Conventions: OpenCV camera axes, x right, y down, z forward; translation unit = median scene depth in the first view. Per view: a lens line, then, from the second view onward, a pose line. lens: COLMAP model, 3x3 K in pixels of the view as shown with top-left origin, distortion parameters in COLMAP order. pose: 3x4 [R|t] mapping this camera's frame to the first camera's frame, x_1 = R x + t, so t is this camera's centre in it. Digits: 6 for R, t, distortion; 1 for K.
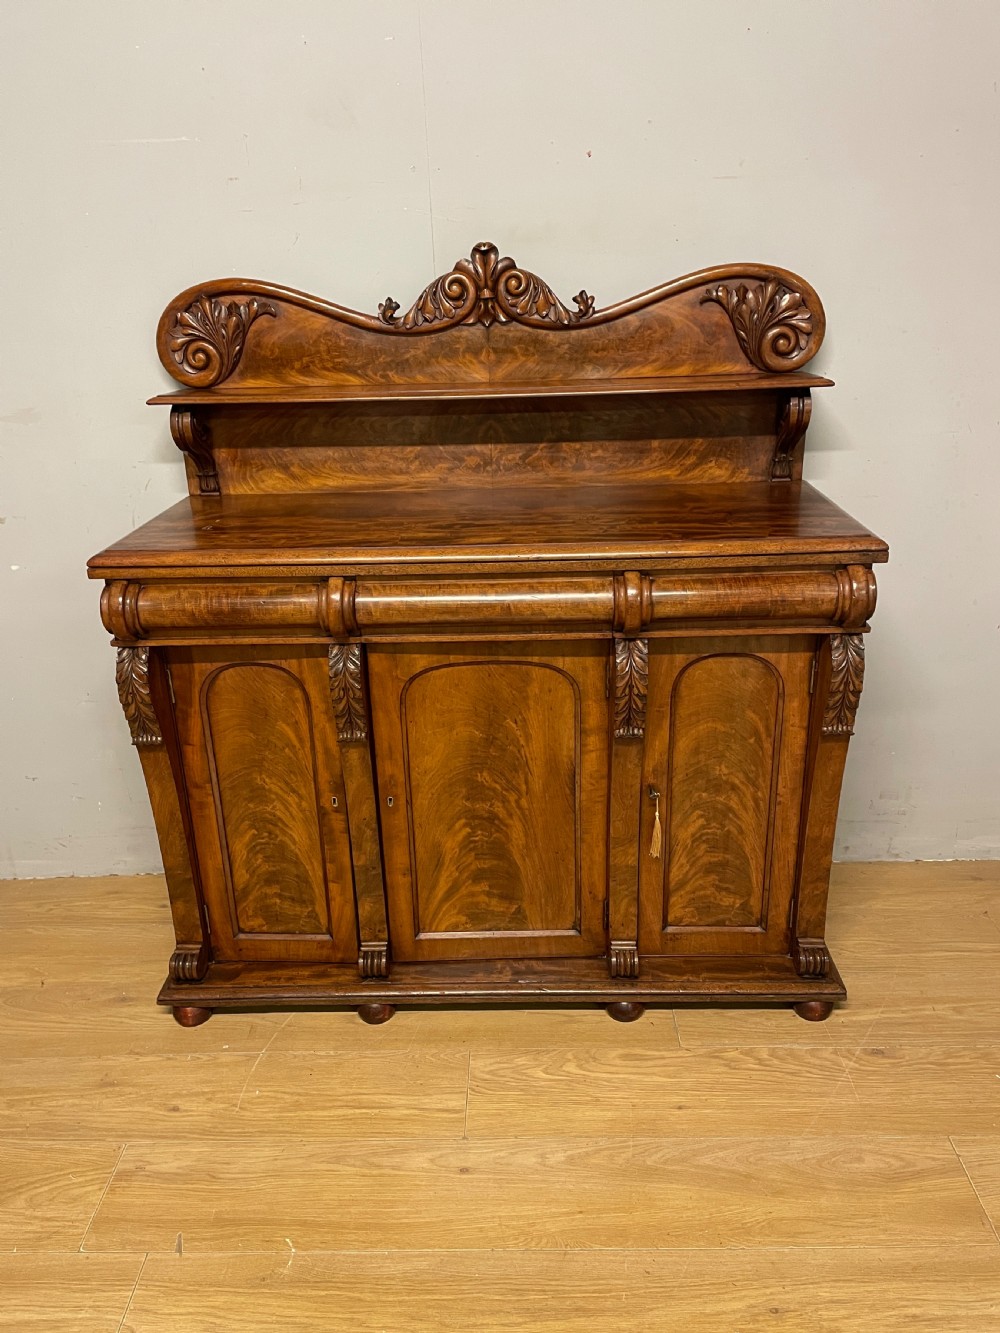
lens RADIAL K [[980.0, 0, 500.0], [0, 980.0, 666.5], [0, 0, 1]] dist [0.091963, -0.113387]
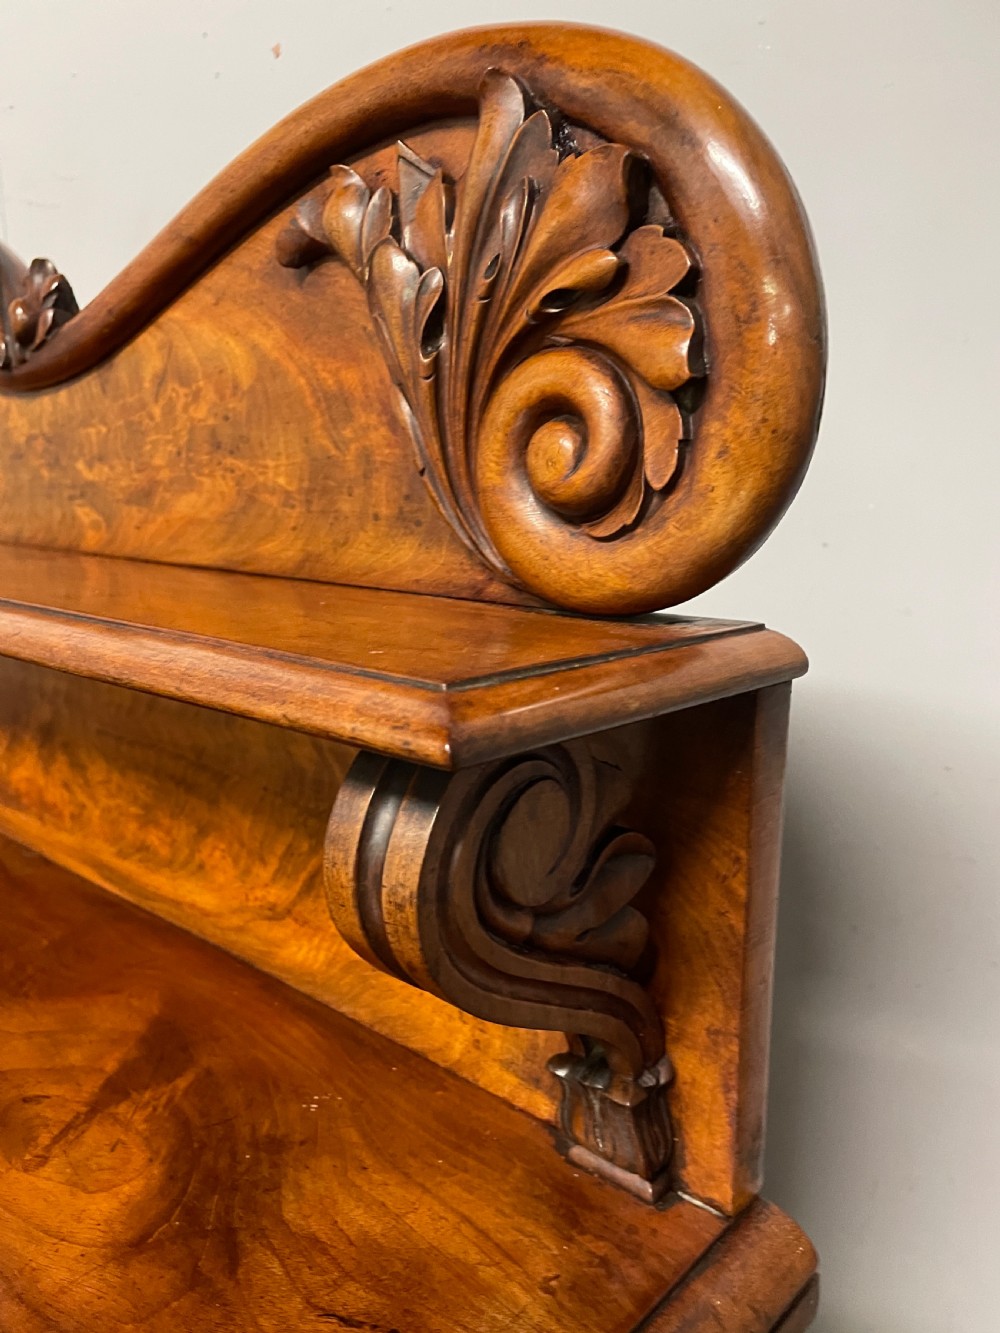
lens RADIAL K [[1001.8, 0, 497.3], [0, 1001.8, 672.5], [0, 0, 1]] dist [0.098666, -0.125765]
pose [[0.769673, 0.155583, -0.619191, 0.391855], [-0.256443, 0.963514, -0.076665, -0.272087], [0.584671, 0.217794, 0.781489, 0.865265]]
